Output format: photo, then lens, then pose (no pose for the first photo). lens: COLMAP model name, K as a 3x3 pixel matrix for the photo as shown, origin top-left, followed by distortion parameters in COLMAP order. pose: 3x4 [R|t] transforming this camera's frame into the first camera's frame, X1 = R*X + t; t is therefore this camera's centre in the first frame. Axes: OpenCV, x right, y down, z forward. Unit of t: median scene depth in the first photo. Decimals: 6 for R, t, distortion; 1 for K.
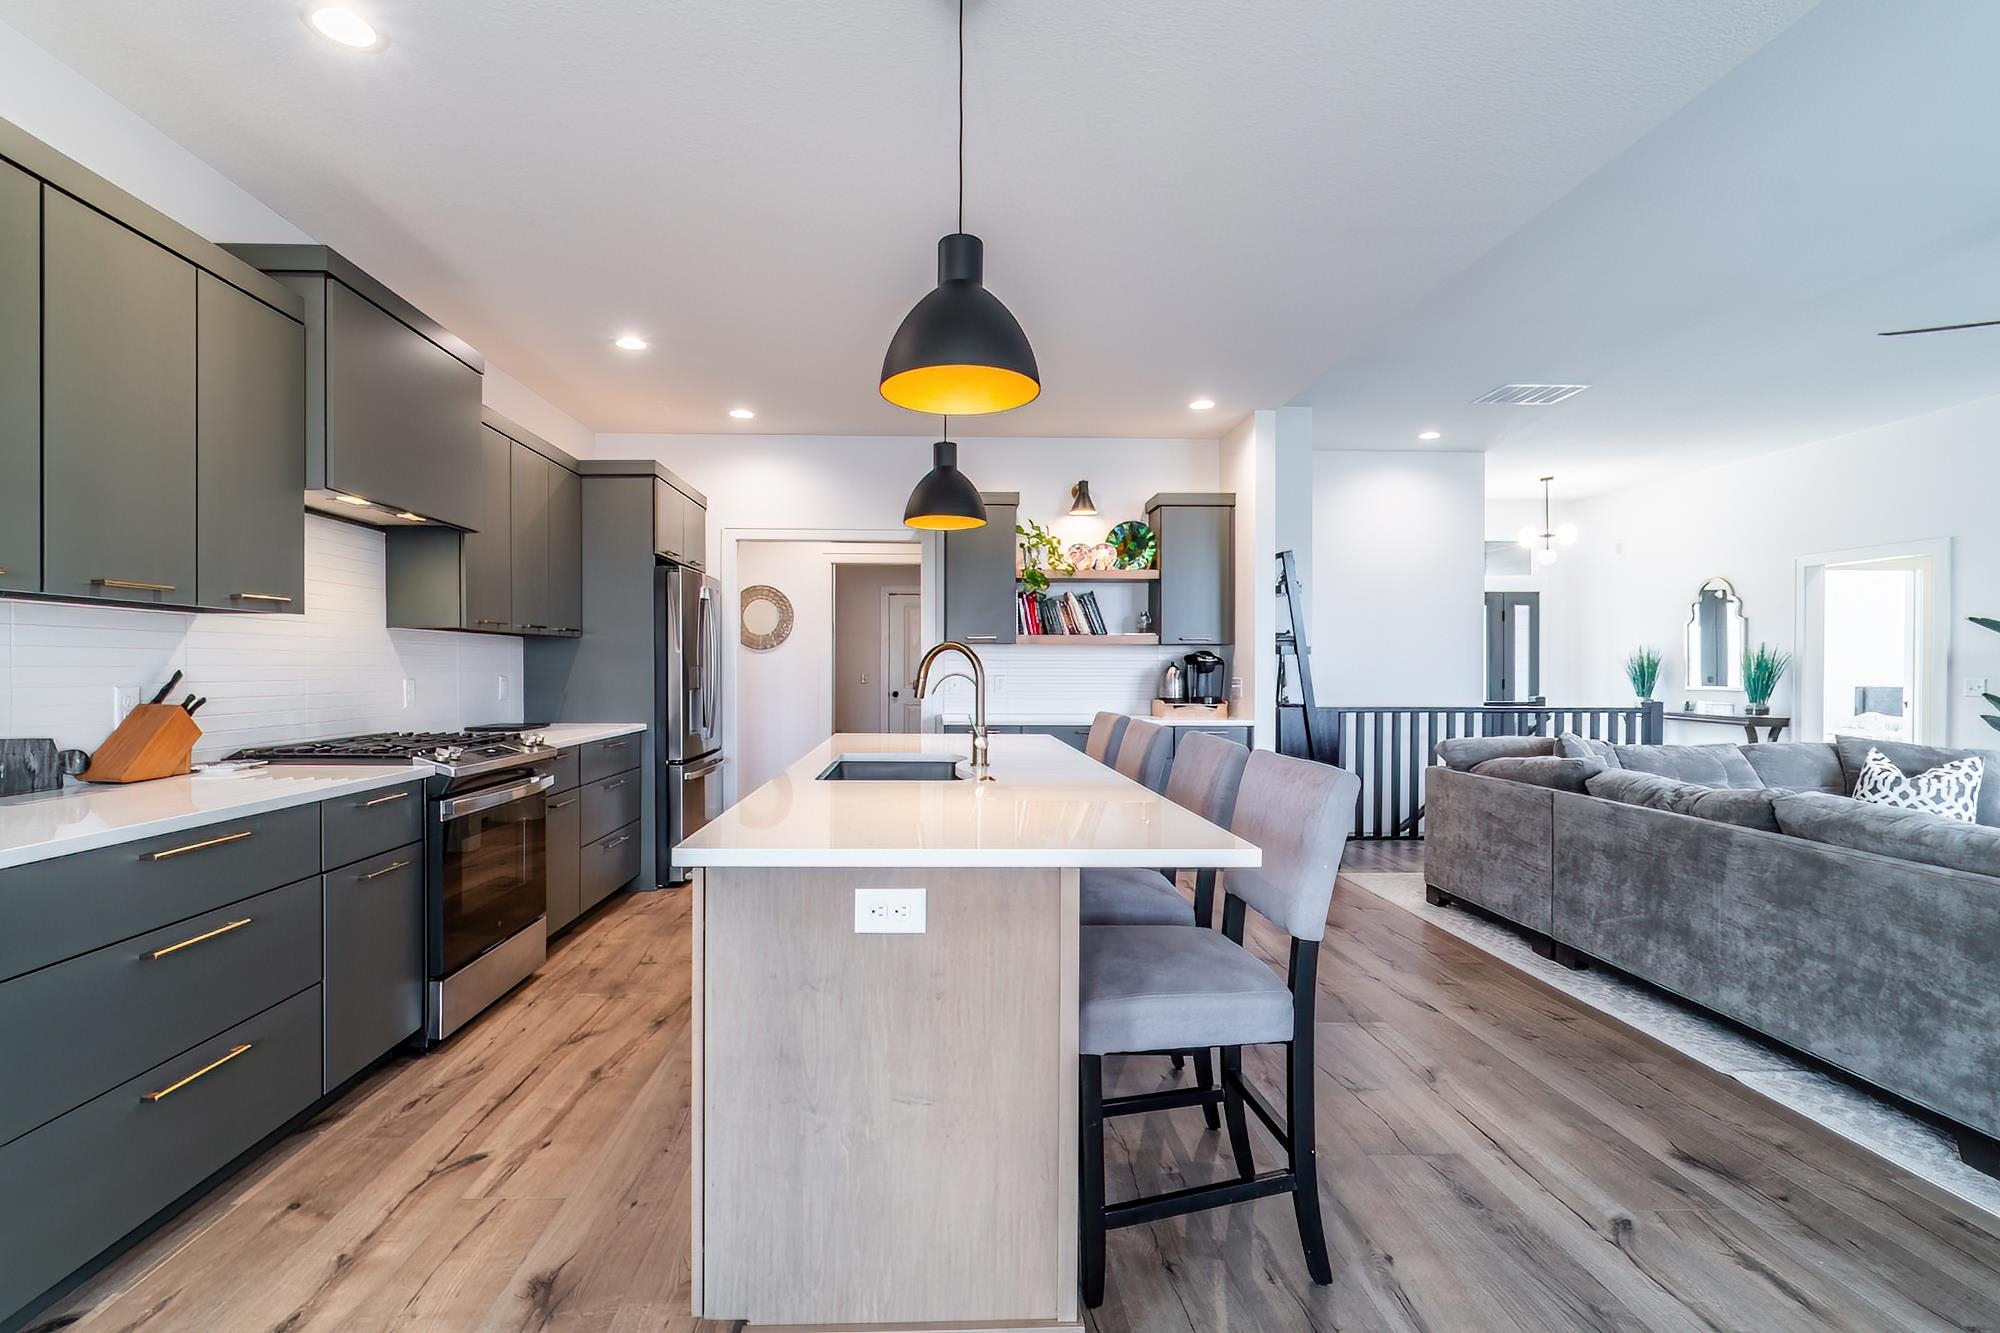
lens RADIAL K [[878.6, 0, 965.4], [0, 878.6, 669.3], [0, 0, 1]] dist [-0.009438, 0.003058]
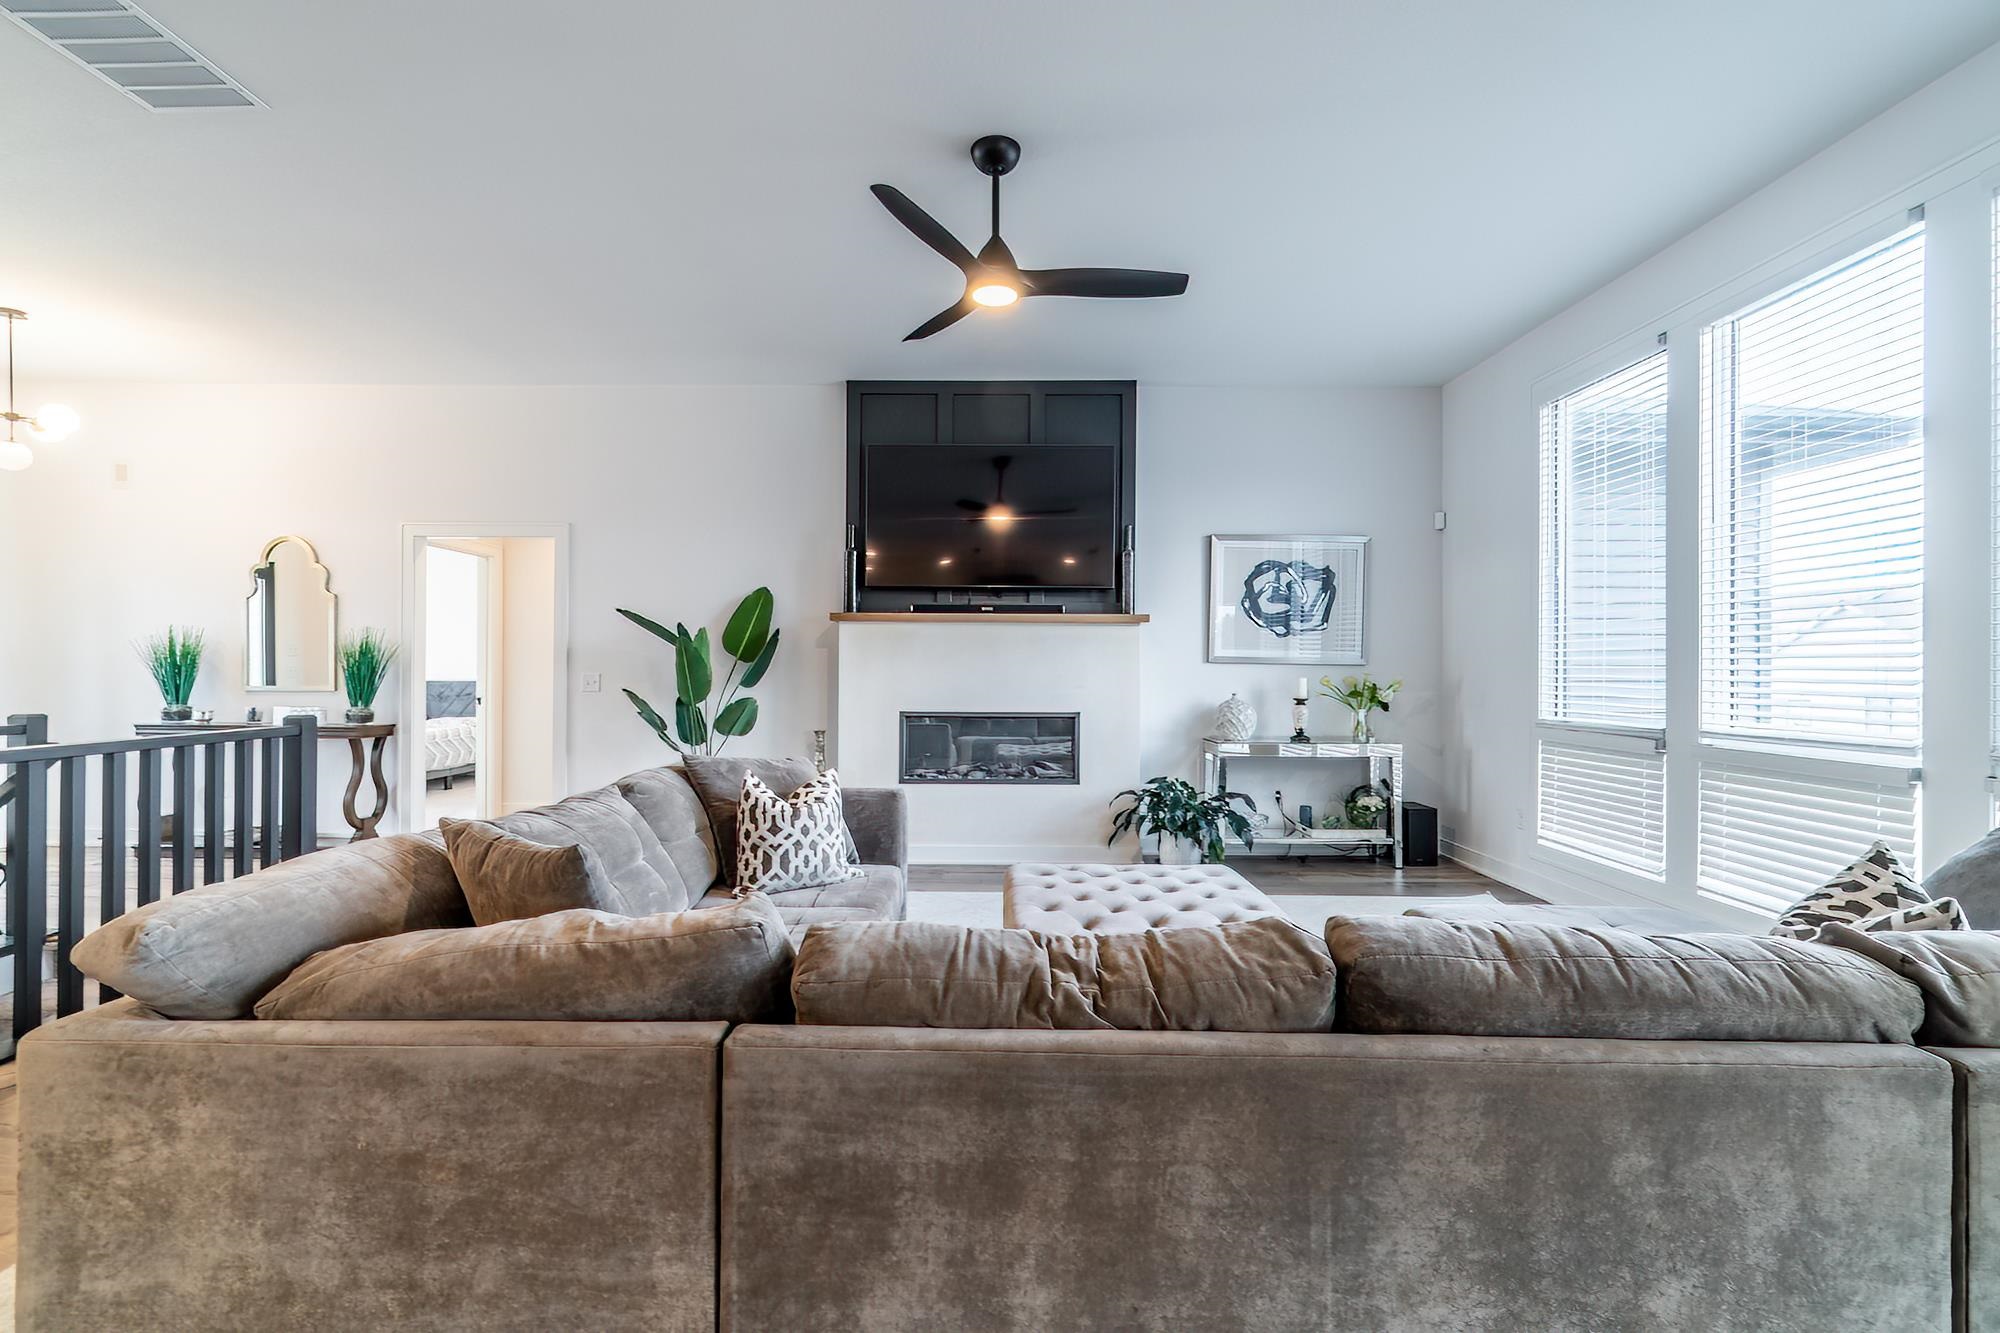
lens RADIAL K [[878.6, 0, 980.1], [0, 878.6, 664.6], [0, 0, 1]] dist [-0.009438, 0.003058]
pose [[0.041581, 0.000131, 0.999135, 0.313972], [-0.002585, 0.999997, -0.000024, 0.000368], [-0.999132, -0.002582, 0.041581, 0.794554]]
